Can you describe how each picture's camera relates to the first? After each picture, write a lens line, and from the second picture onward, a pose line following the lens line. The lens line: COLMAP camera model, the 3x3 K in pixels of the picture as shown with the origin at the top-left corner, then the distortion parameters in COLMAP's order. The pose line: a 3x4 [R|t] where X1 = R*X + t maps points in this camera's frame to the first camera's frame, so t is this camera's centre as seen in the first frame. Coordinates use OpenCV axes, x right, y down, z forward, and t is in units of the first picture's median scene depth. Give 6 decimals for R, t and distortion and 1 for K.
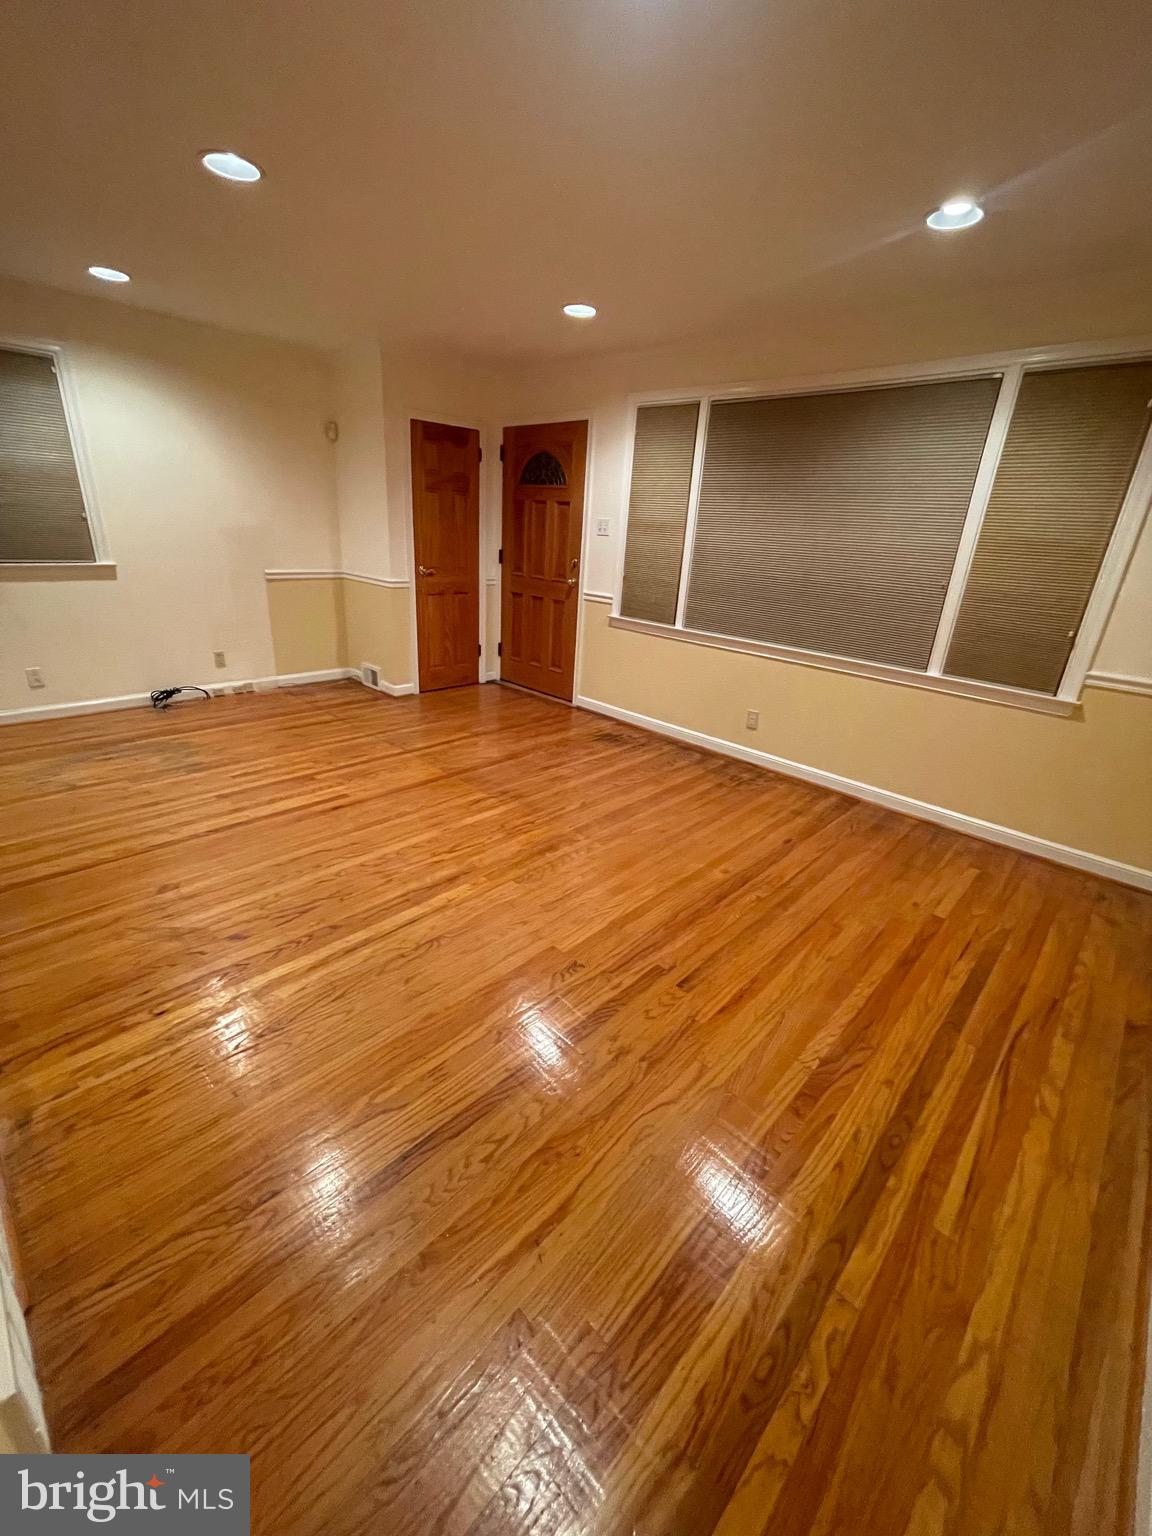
lens RADIAL K [[618.2, 0, 573.5], [0, 618.2, 761.0], [0, 0, 1]] dist [-0.001970, 0.000357]
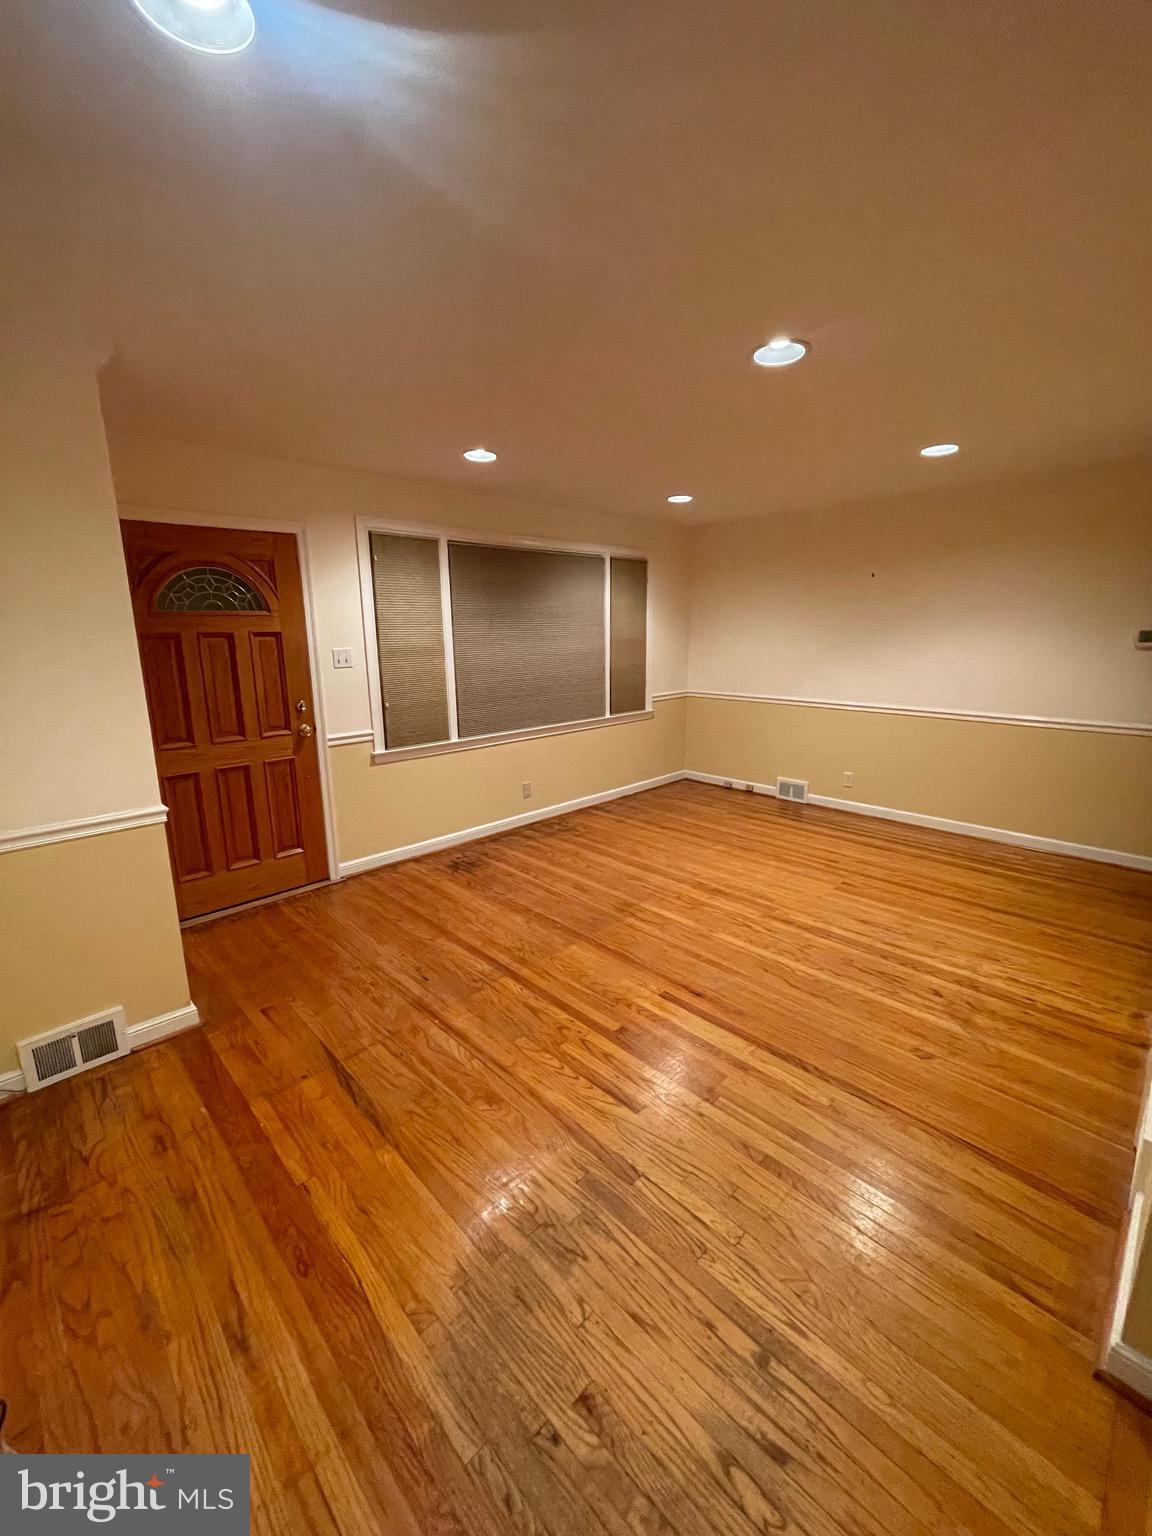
lens RADIAL K [[618.2, 0, 573.5], [0, 618.2, 761.0], [0, 0, 1]] dist [-0.001970, 0.000357]
pose [[0.031129, -0.269112, 0.962606, -1.014260], [0.370668, 0.897508, 0.238926, -0.435698], [-0.928244, 0.349369, 0.127690, 0.840914]]
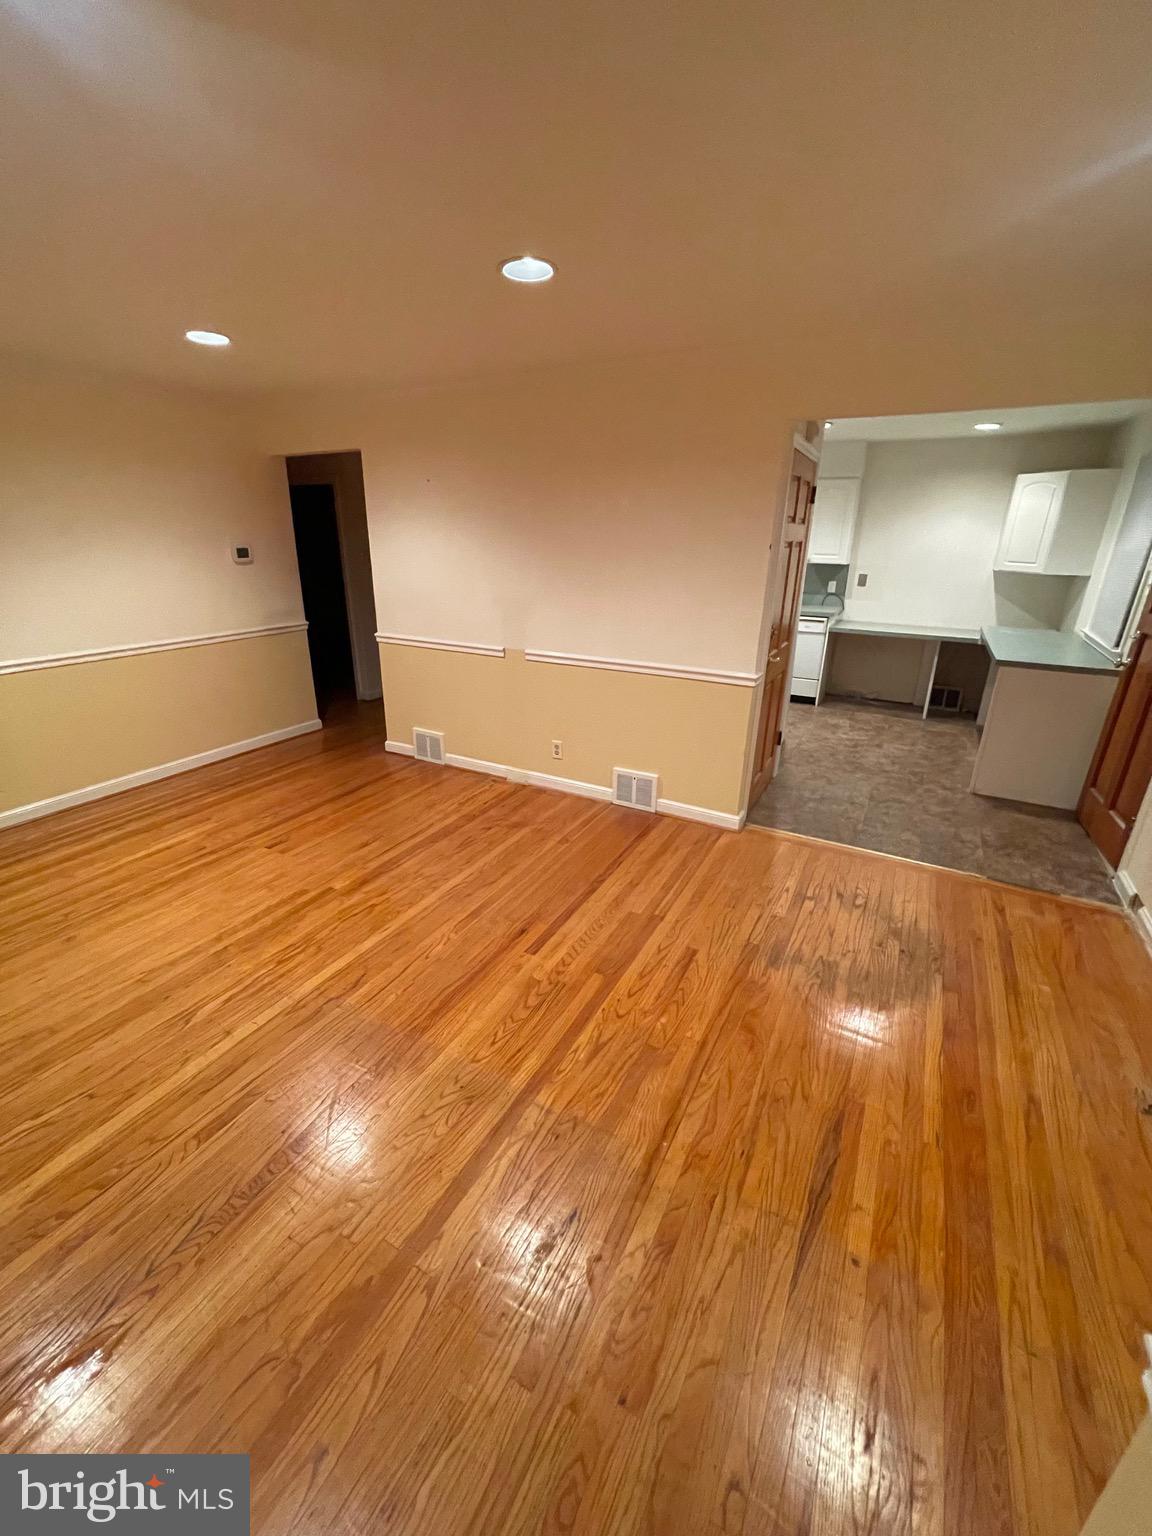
lens RADIAL K [[618.2, 0, 573.5], [0, 618.2, 761.0], [0, 0, 1]] dist [-0.001970, 0.000357]
pose [[-0.963754, 0.024679, -0.265647, -0.203875], [-0.156091, 0.755349, 0.636462, -0.599835], [0.216363, 0.654858, -0.724119, 1.334128]]
